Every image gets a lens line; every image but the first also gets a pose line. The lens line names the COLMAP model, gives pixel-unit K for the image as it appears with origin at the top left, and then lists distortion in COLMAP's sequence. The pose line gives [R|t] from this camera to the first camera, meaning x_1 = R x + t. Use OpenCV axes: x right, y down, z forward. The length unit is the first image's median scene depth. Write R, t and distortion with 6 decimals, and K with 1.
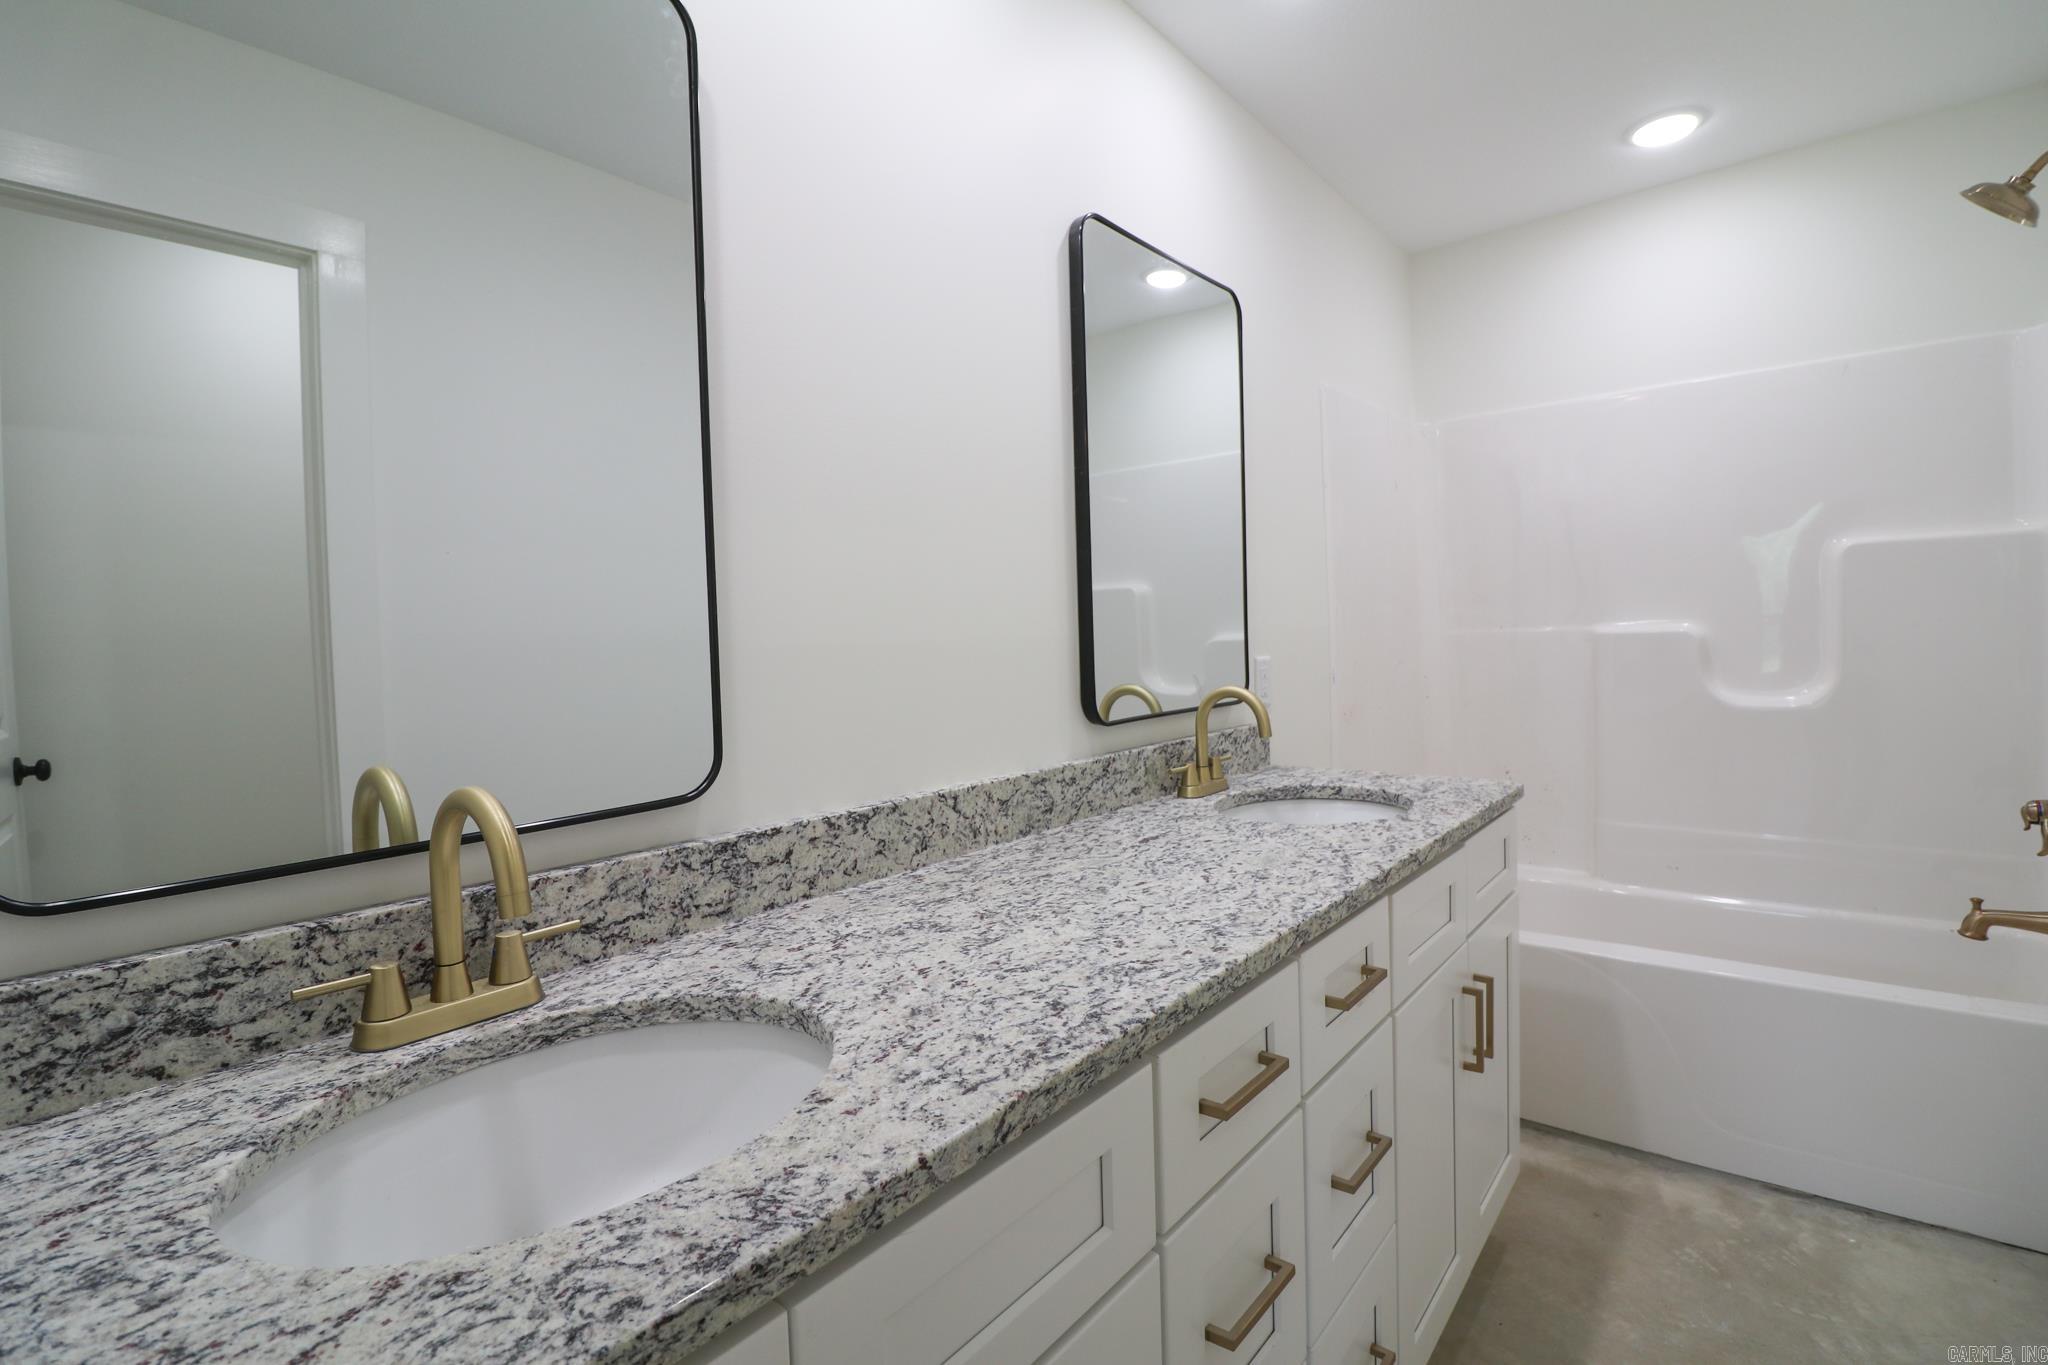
lens RADIAL K [[945.9, 0, 1008.5], [0, 945.9, 662.6], [0, 0, 1]] dist [0.000590, -0.013934]
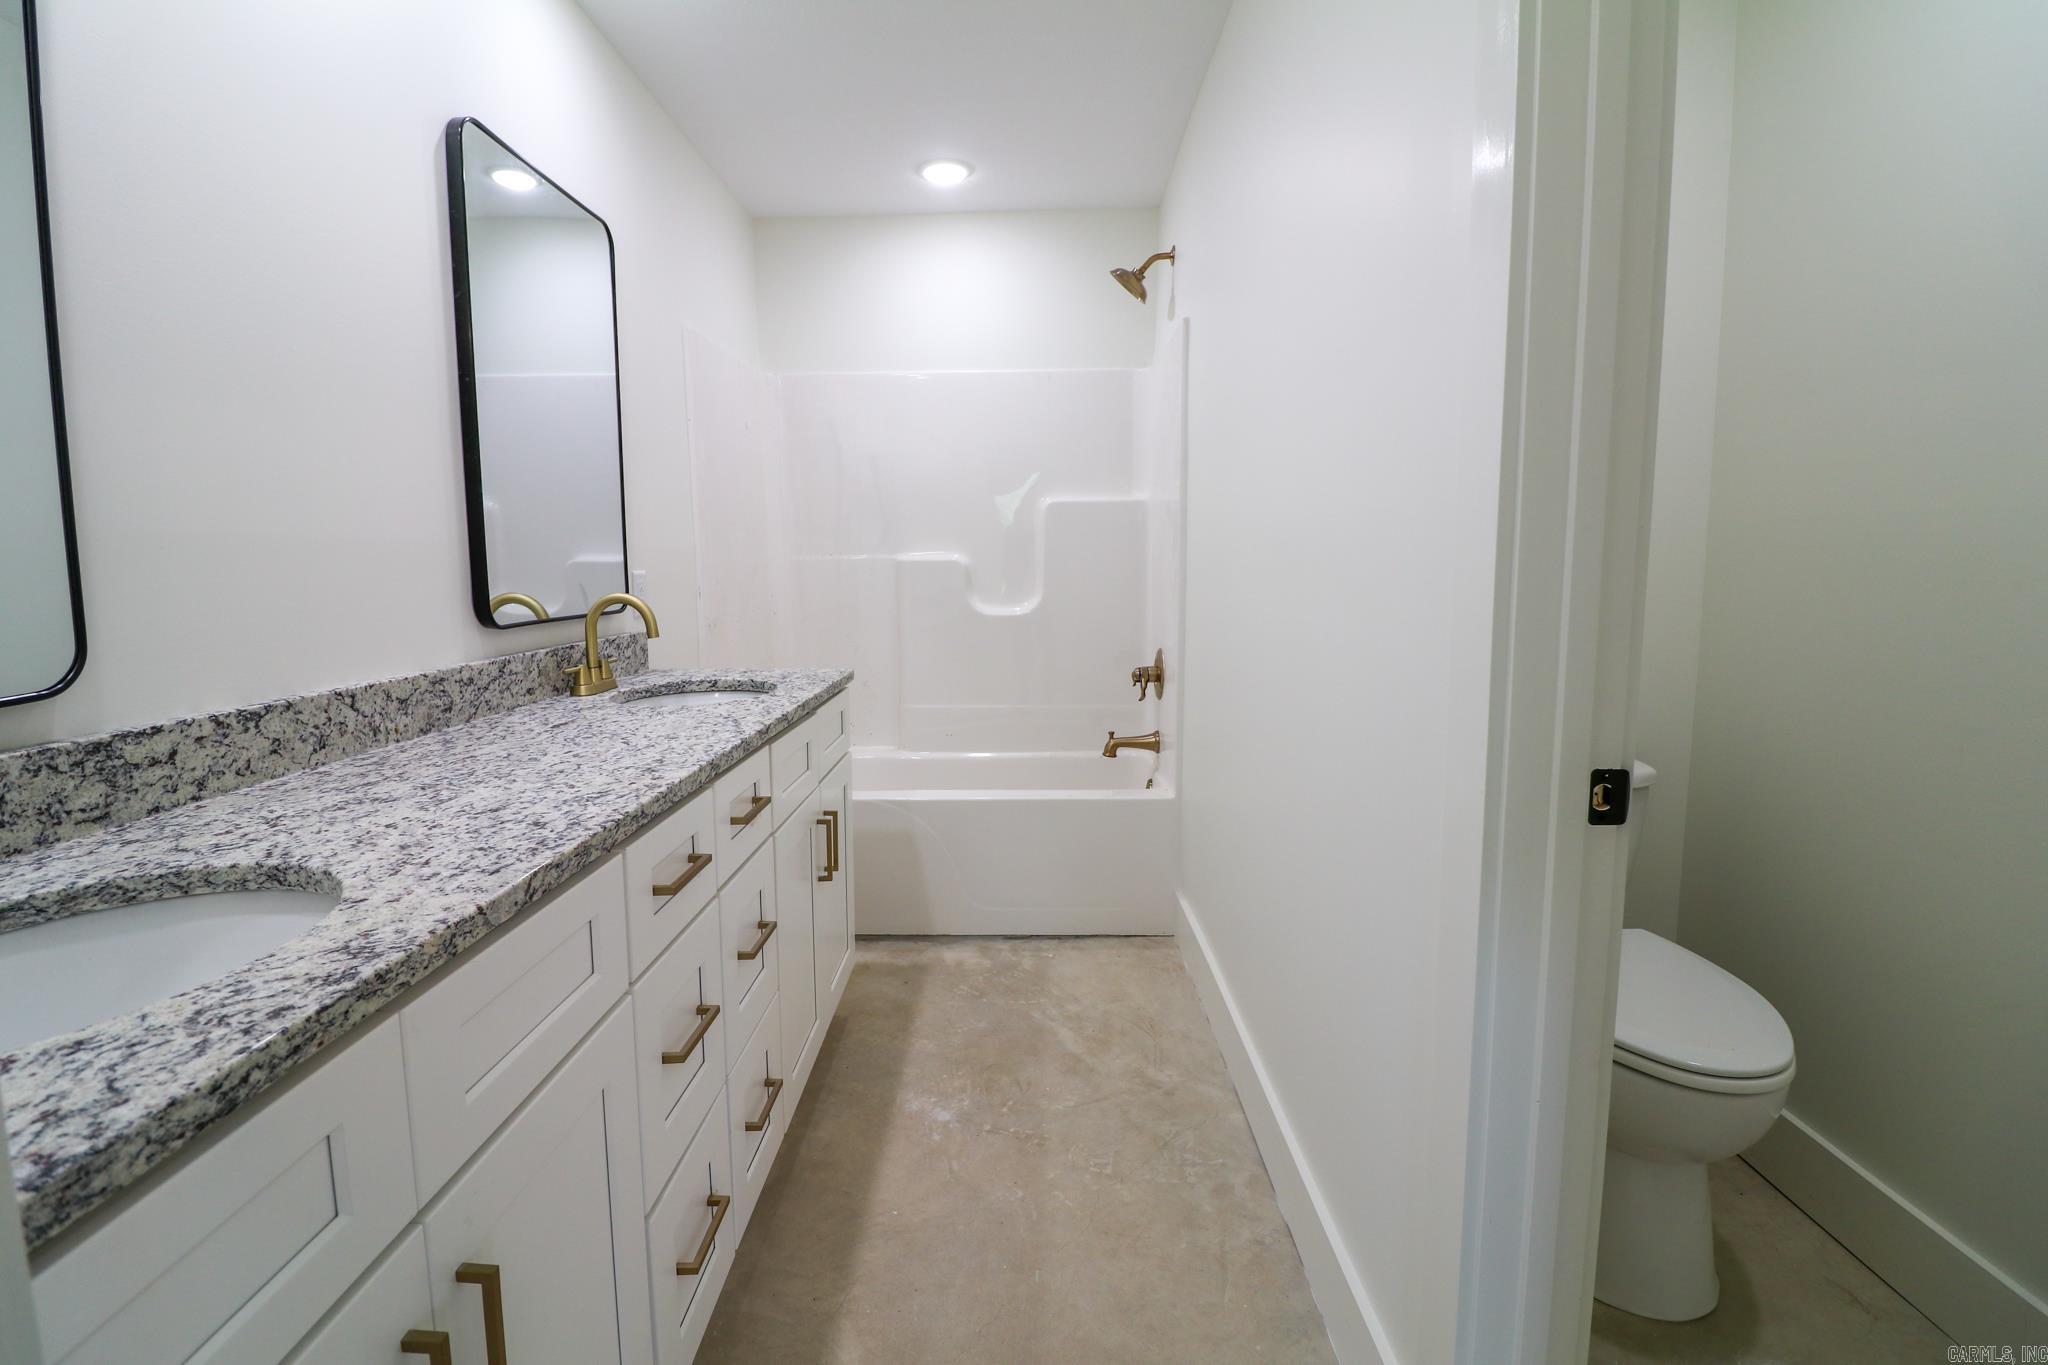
lens RADIAL K [[945.9, 0, 1008.5], [0, 945.9, 662.6], [0, 0, 1]] dist [0.000590, -0.013934]
pose [[0.779882, -0.041367, 0.624558, -0.143532], [-0.001361, 0.997699, 0.067782, 0.042113], [-0.625925, -0.053712, 0.778032, -0.206522]]
